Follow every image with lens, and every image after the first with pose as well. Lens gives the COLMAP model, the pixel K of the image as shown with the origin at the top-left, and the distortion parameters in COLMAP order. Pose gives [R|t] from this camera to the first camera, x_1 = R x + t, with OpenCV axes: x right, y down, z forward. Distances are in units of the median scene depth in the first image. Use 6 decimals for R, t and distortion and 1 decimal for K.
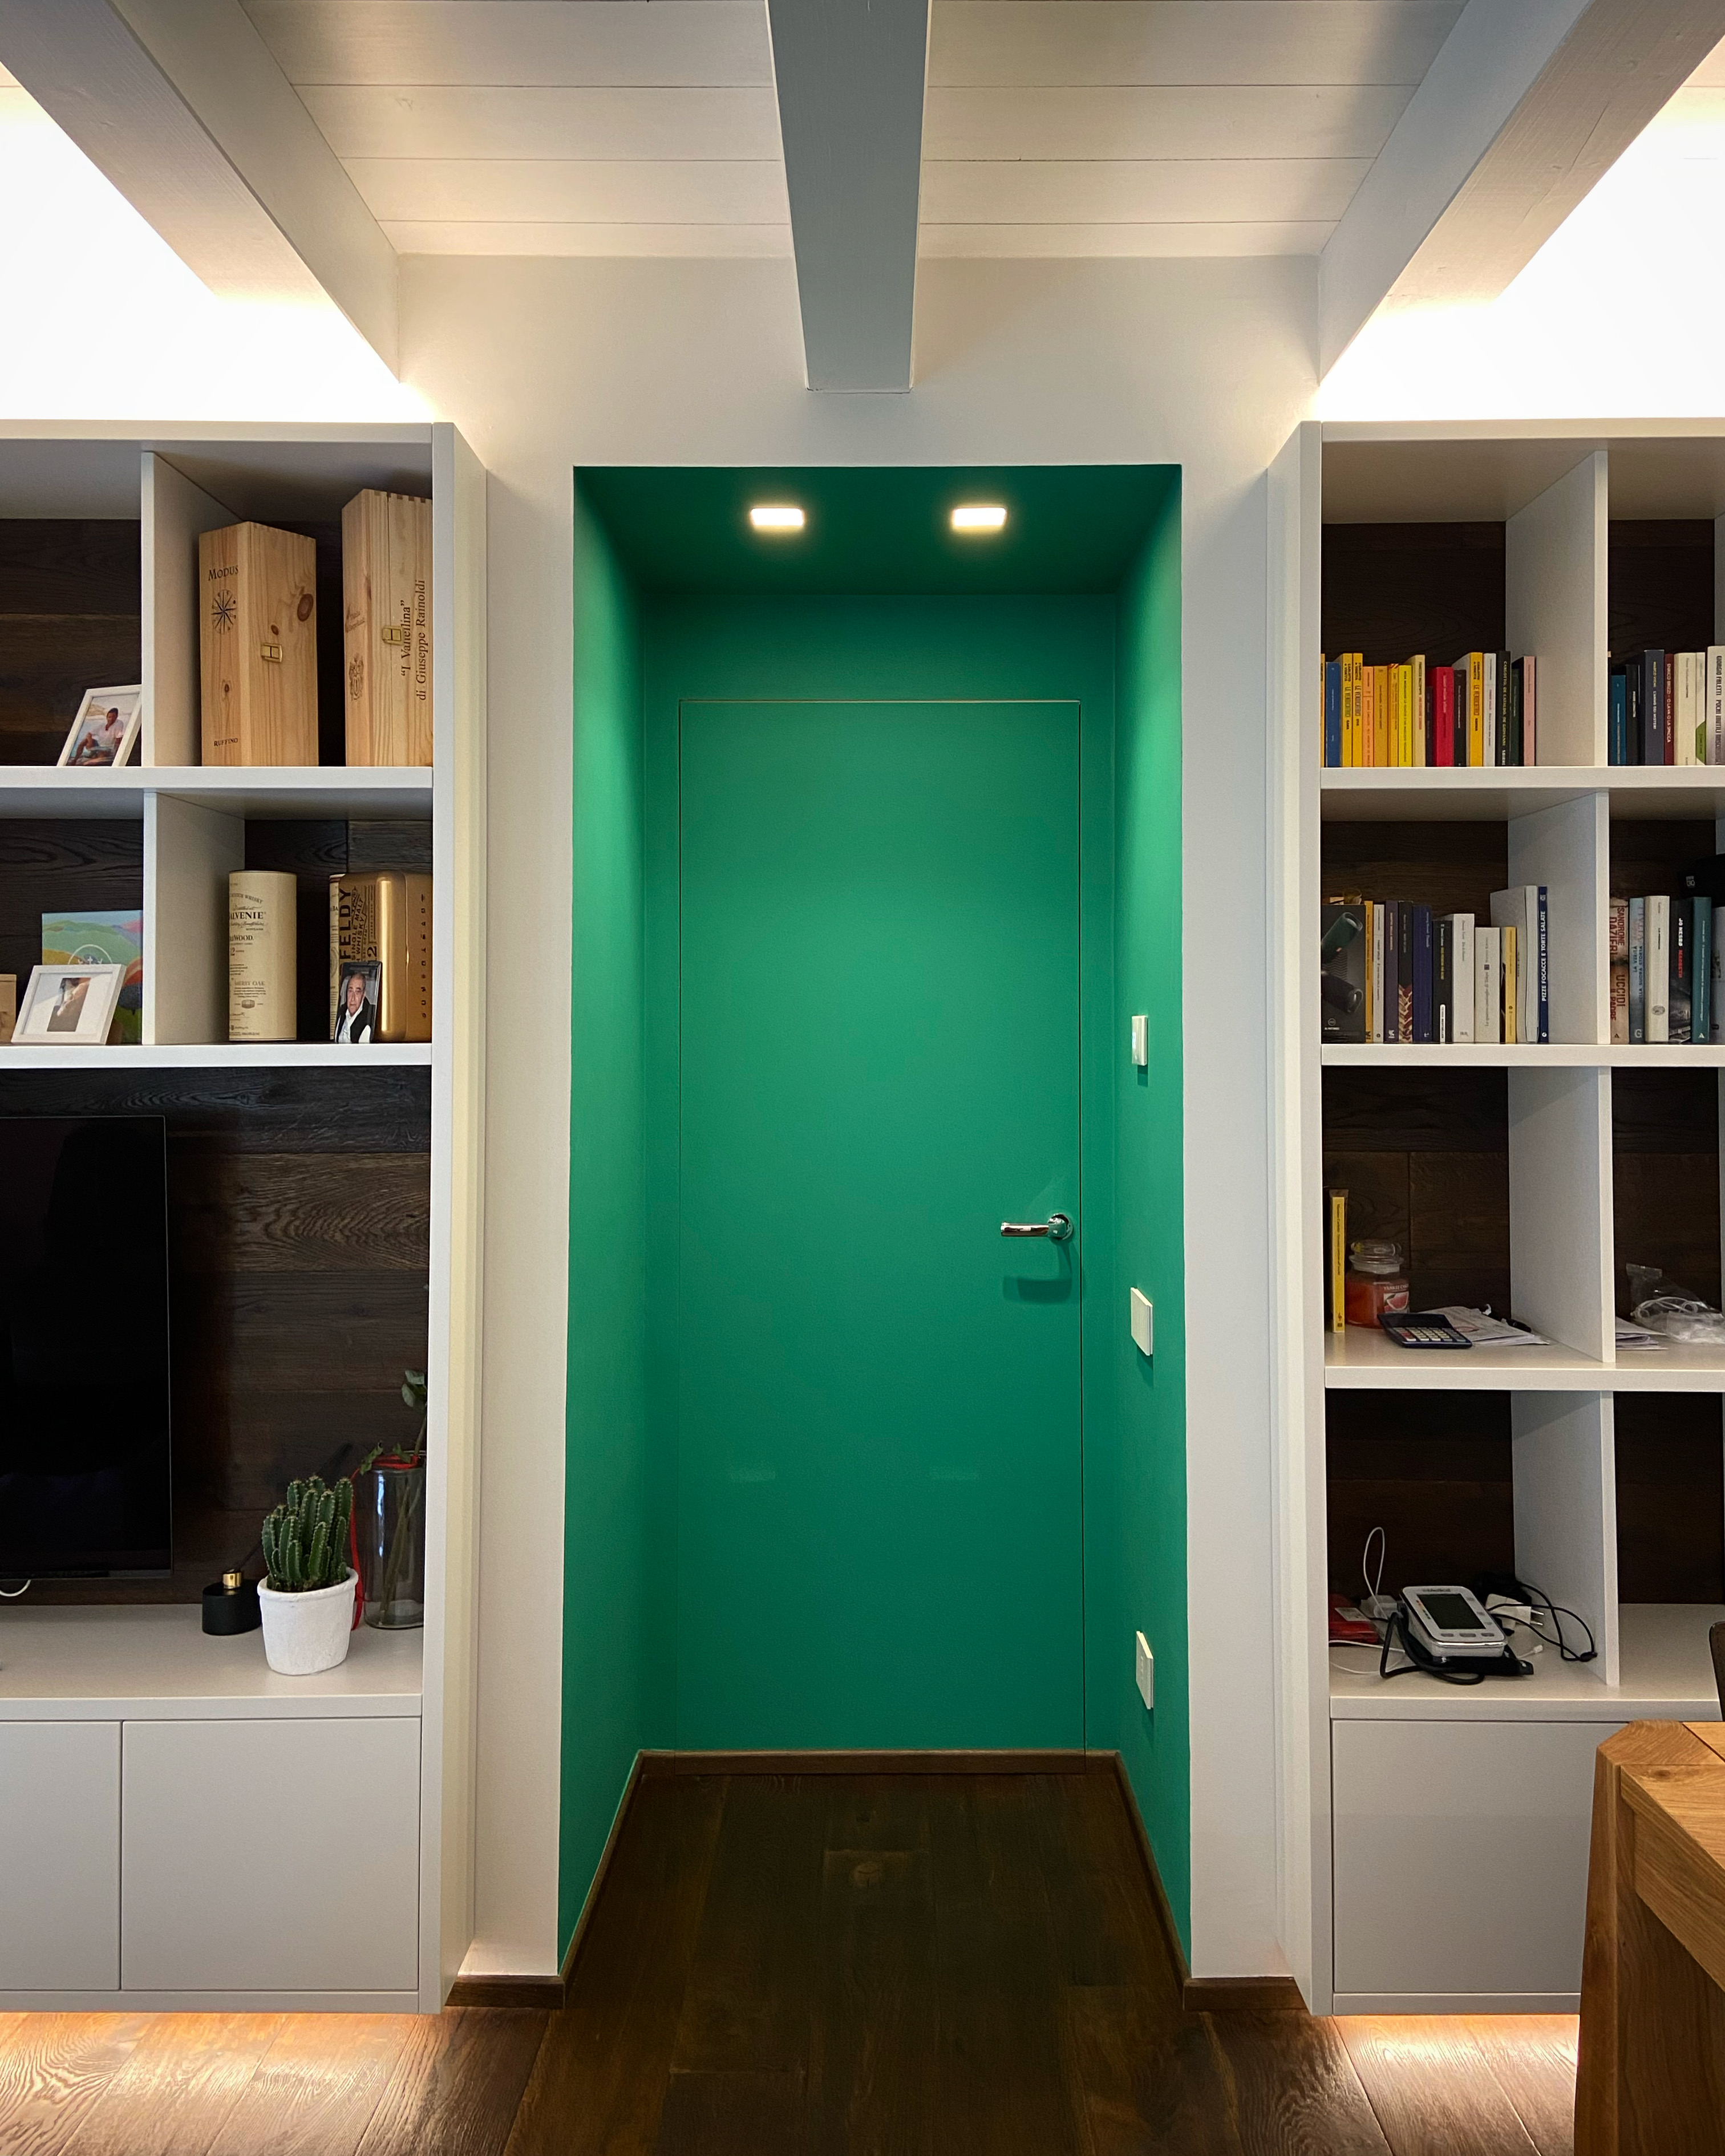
lens RADIAL K [[1727.3, 0, 872.6], [0, 1727.3, 980.7], [0, 0, 1]] dist [0.029119, -0.000827]
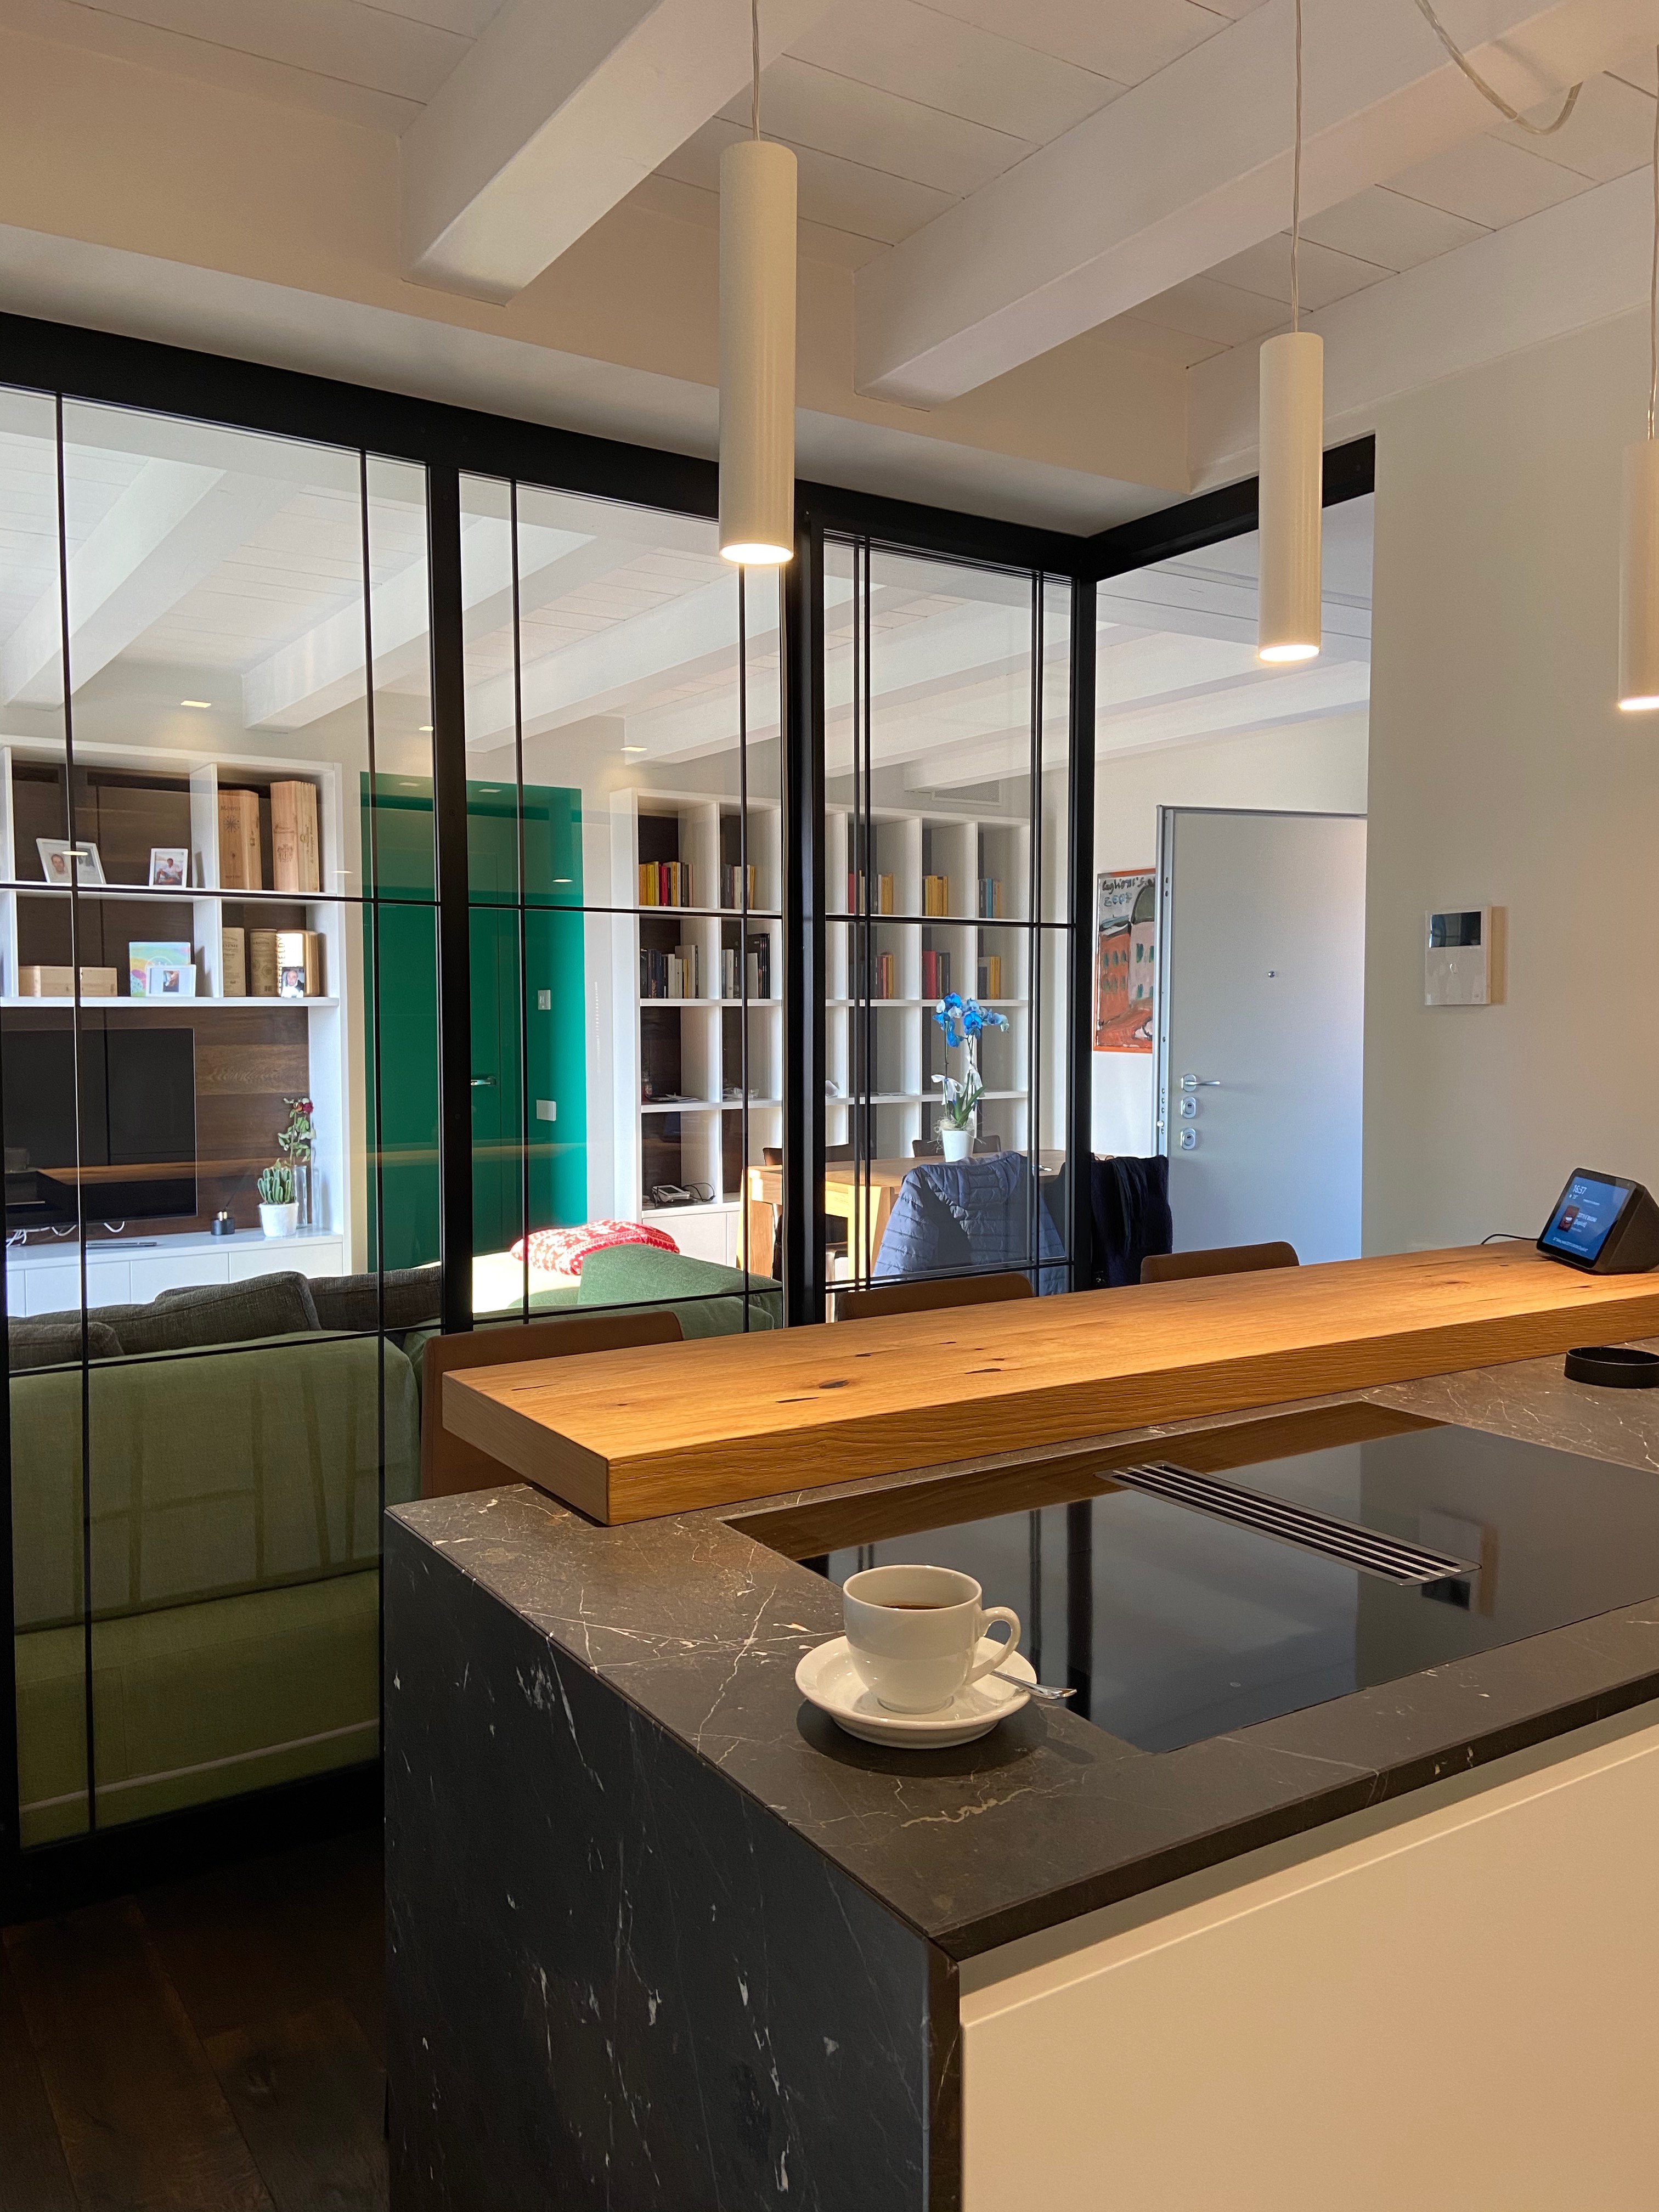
lens RADIAL K [[1694.7, 0, 862.6], [0, 1694.7, 1087.8], [0, 0, 1]] dist [0.076063, -0.112637]
pose [[0.828047, -0.027895, 0.559965, -1.000928], [-0.012359, 0.997611, 0.067972, -0.012655], [-0.560523, -0.063205, 0.825723, -1.550829]]
